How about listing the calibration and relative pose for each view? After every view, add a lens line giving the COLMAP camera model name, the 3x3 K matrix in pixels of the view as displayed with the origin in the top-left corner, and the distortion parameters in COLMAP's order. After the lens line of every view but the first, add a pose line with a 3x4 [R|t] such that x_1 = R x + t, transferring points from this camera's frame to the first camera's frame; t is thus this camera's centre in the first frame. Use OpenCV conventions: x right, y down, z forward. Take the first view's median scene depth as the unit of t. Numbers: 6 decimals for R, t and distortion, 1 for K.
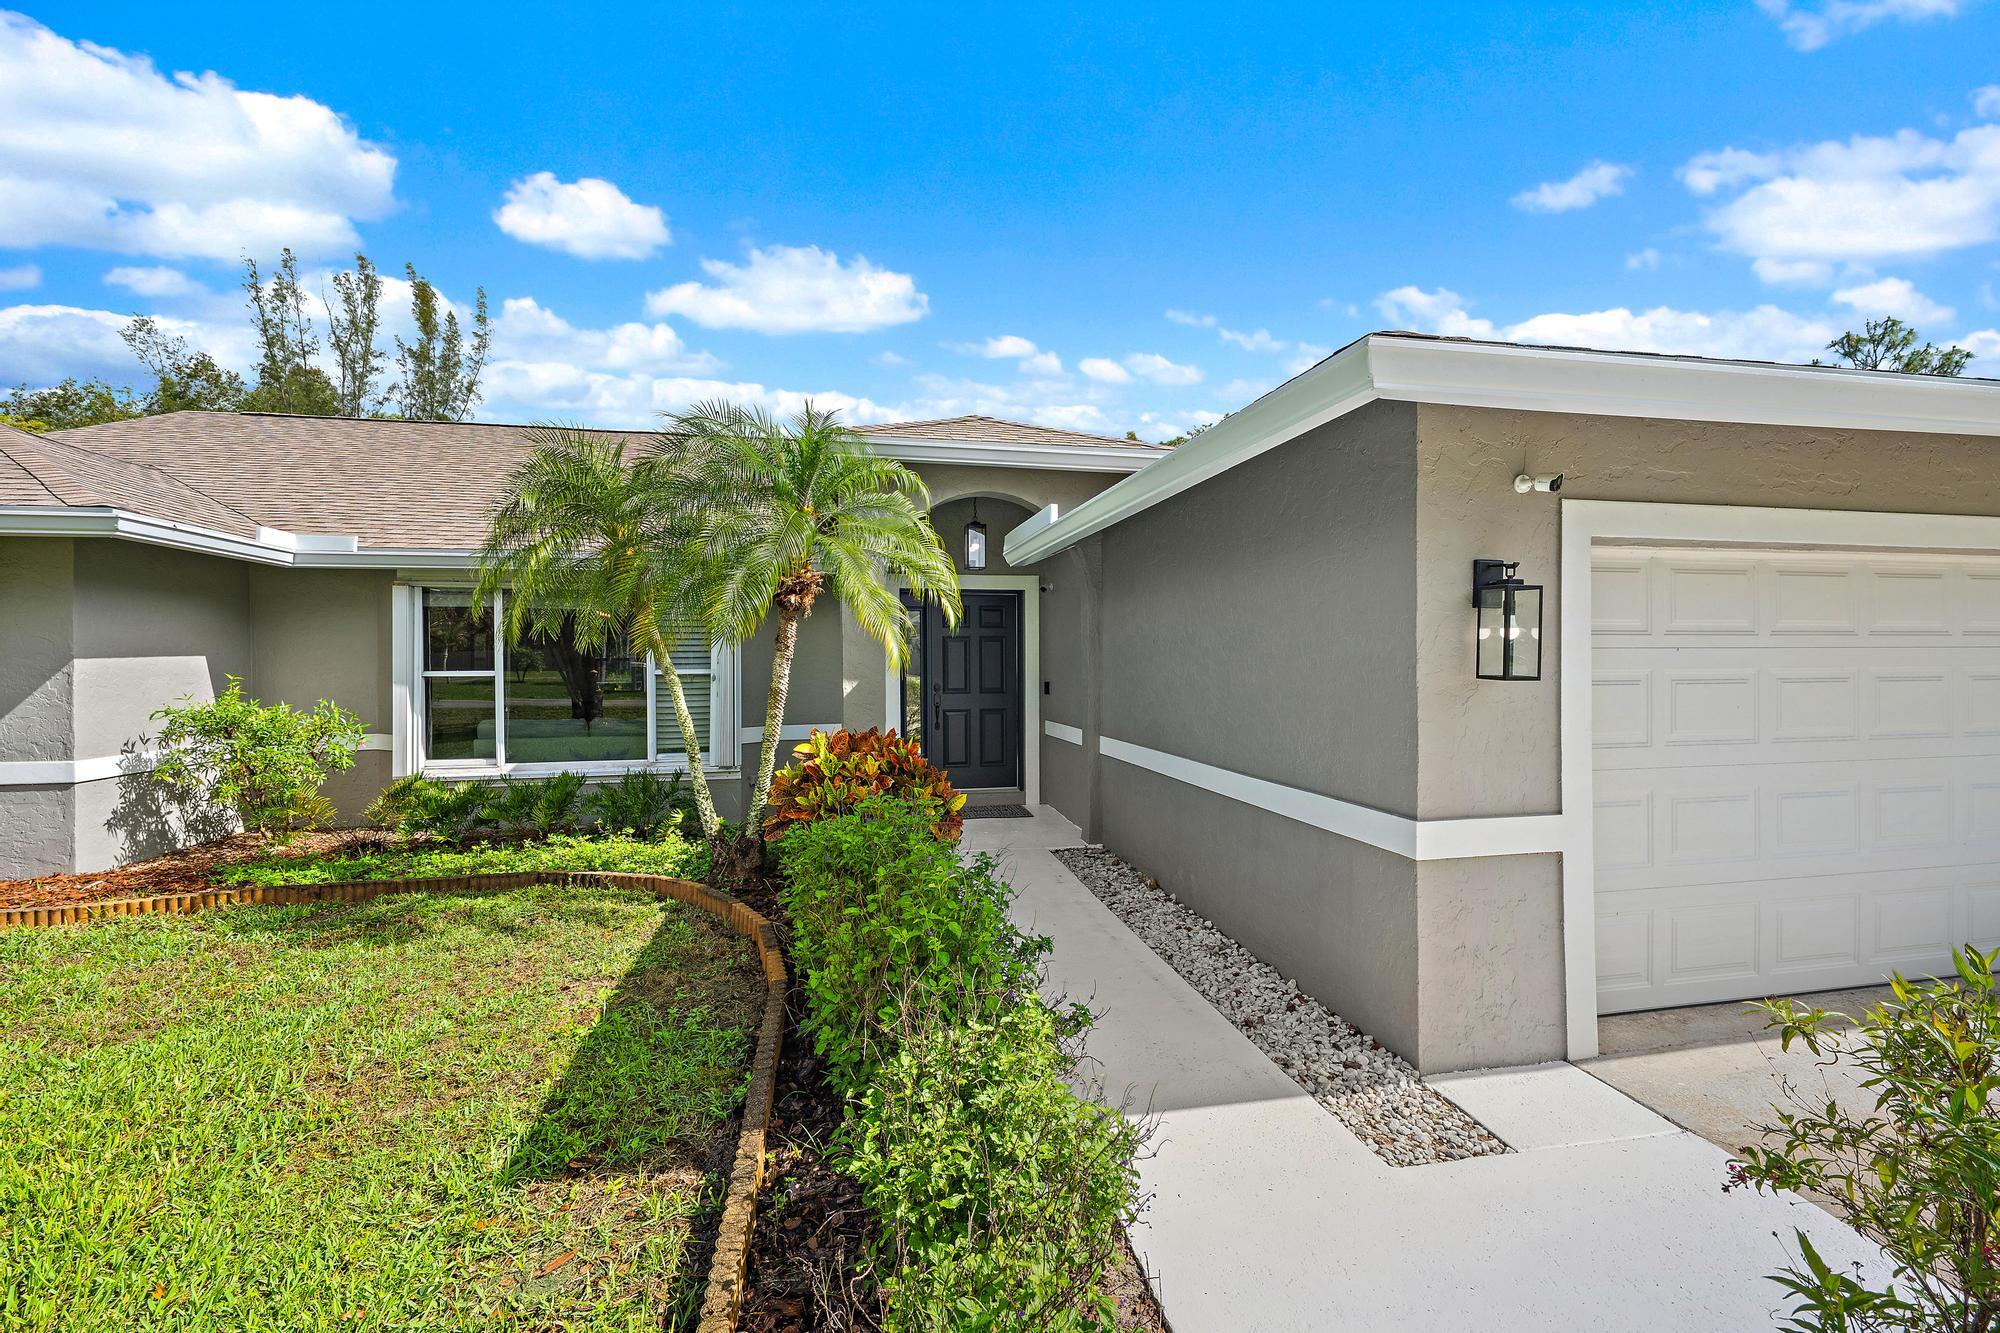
lens RADIAL K [[874.7, 0, 997.1], [0, 874.7, 656.6], [0, 0, 1]] dist [-0.000180, -0.000249]
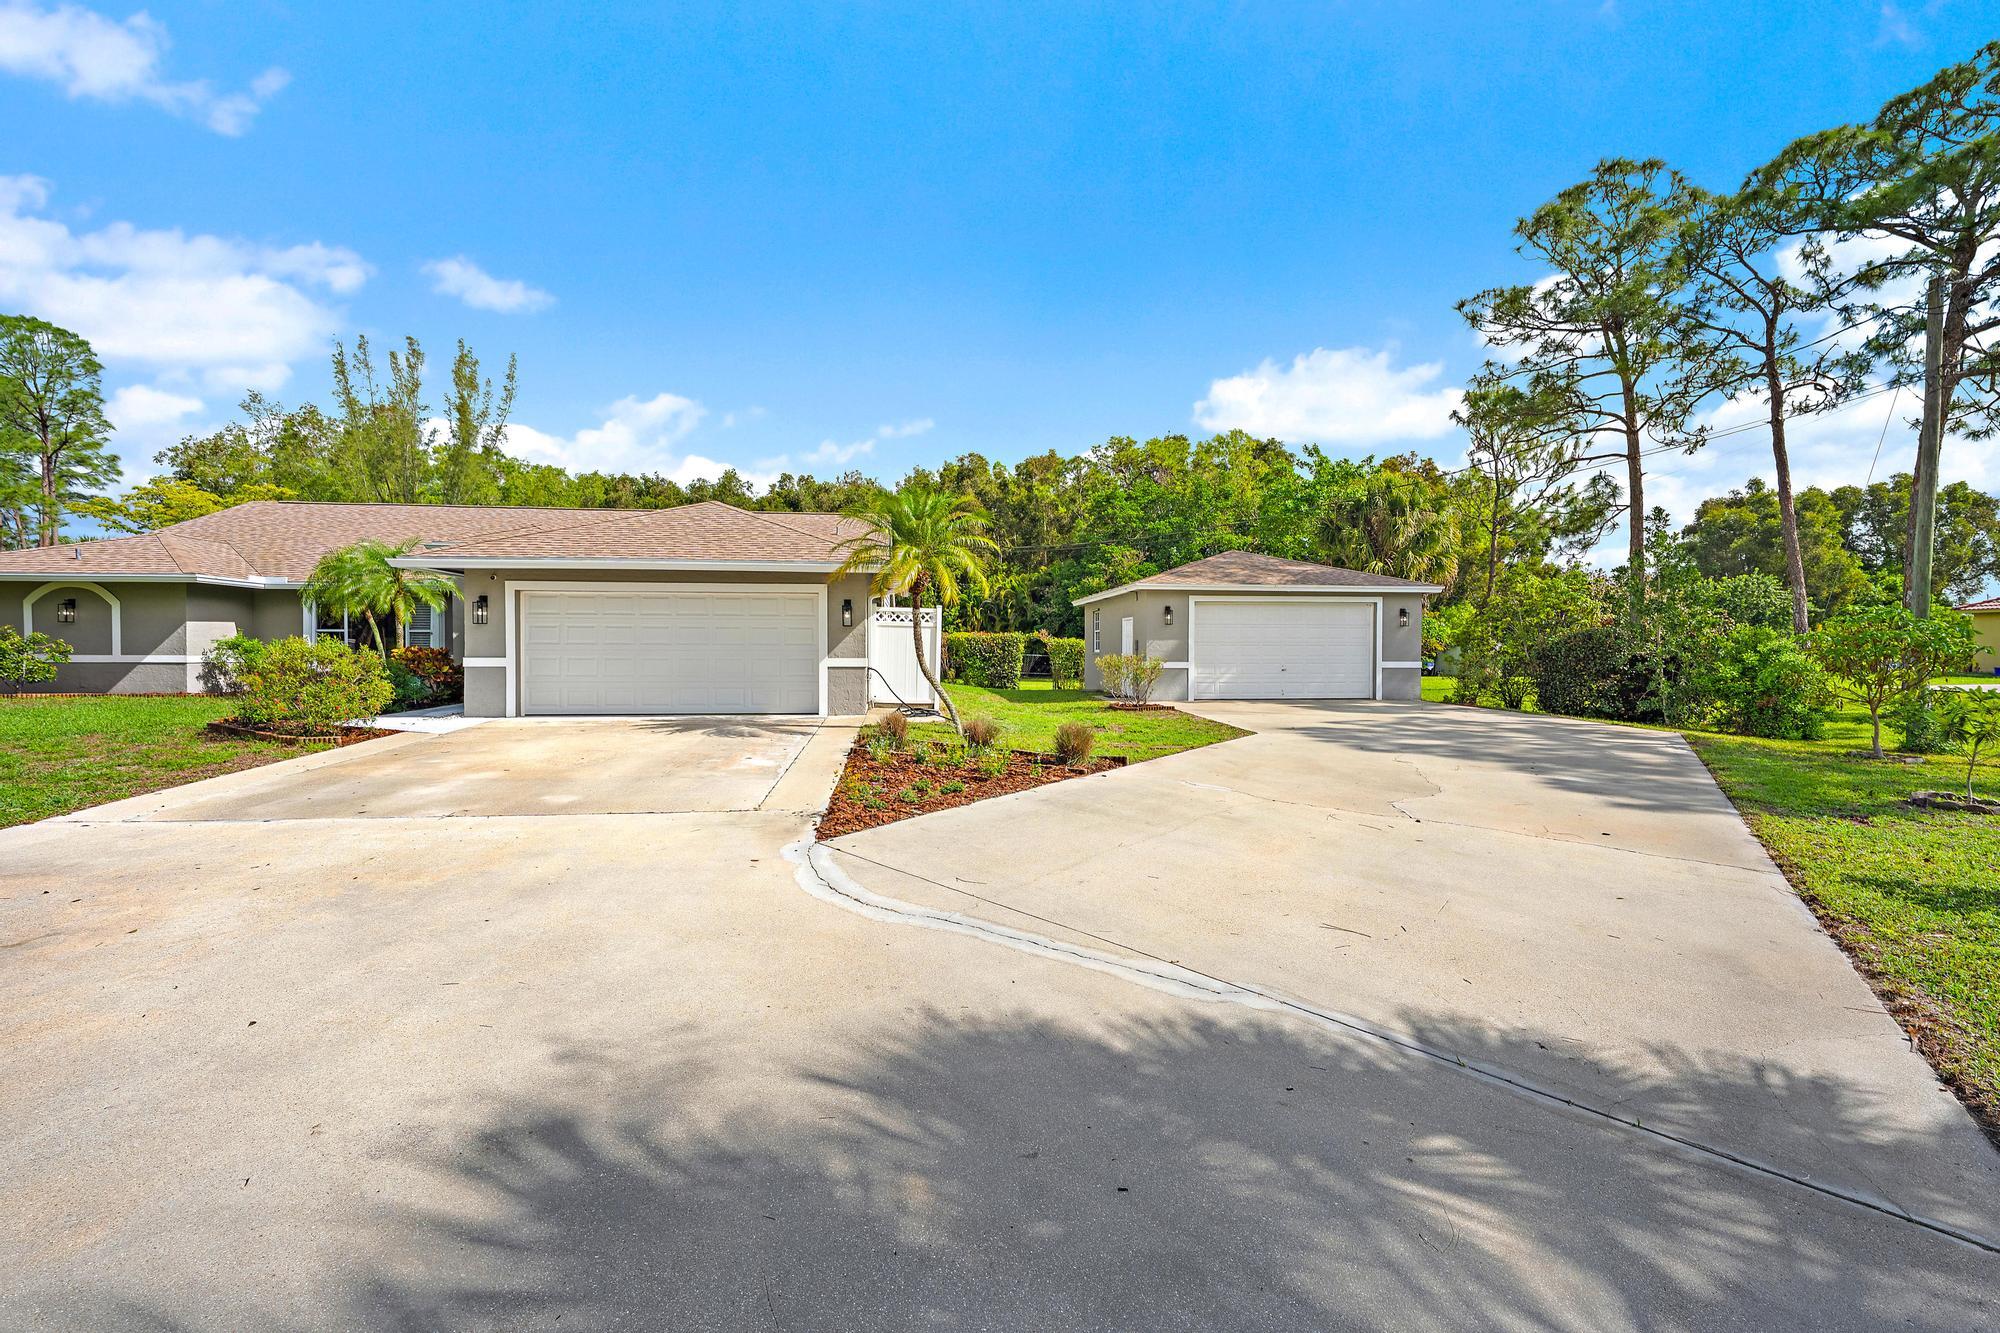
lens RADIAL K [[874.7, 0, 997.1], [0, 874.7, 656.6], [0, 0, 1]] dist [-0.000180, -0.000249]
pose [[0.995645, 0.010626, -0.092623, 1.698408], [-0.010033, 0.999926, 0.006872, 0.064874], [0.092689, -0.005913, 0.995678, -1.474566]]
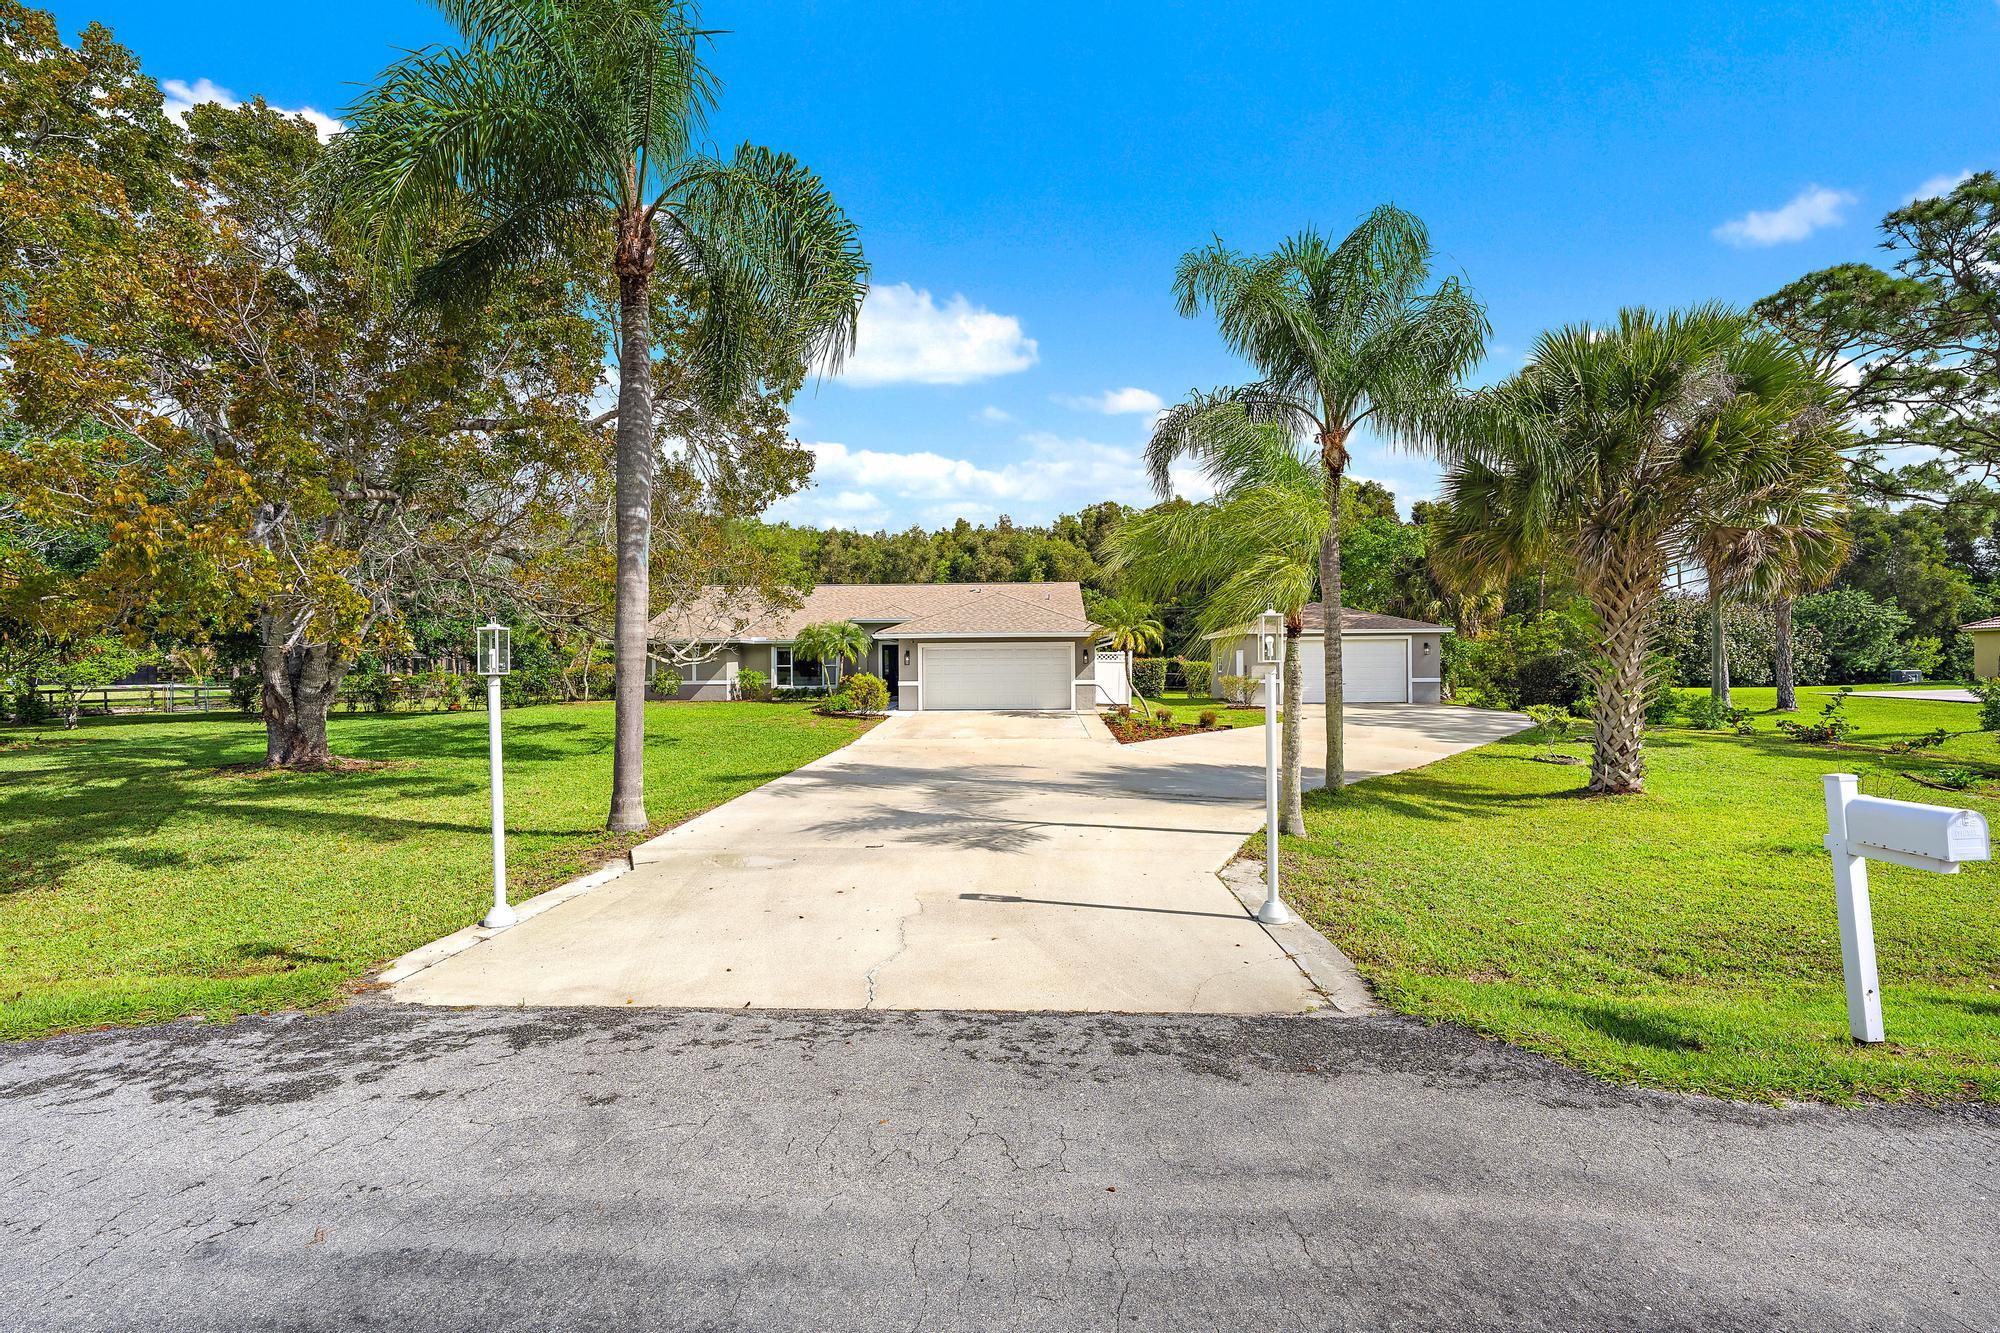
lens RADIAL K [[874.7, 0, 997.1], [0, 874.7, 656.6], [0, 0, 1]] dist [-0.000180, -0.000249]
pose [[0.973641, -0.001385, -0.228083, 1.665842], [-0.000438, 0.999968, -0.007945, 0.008377], [0.228087, 0.007836, 0.973609, -3.525020]]
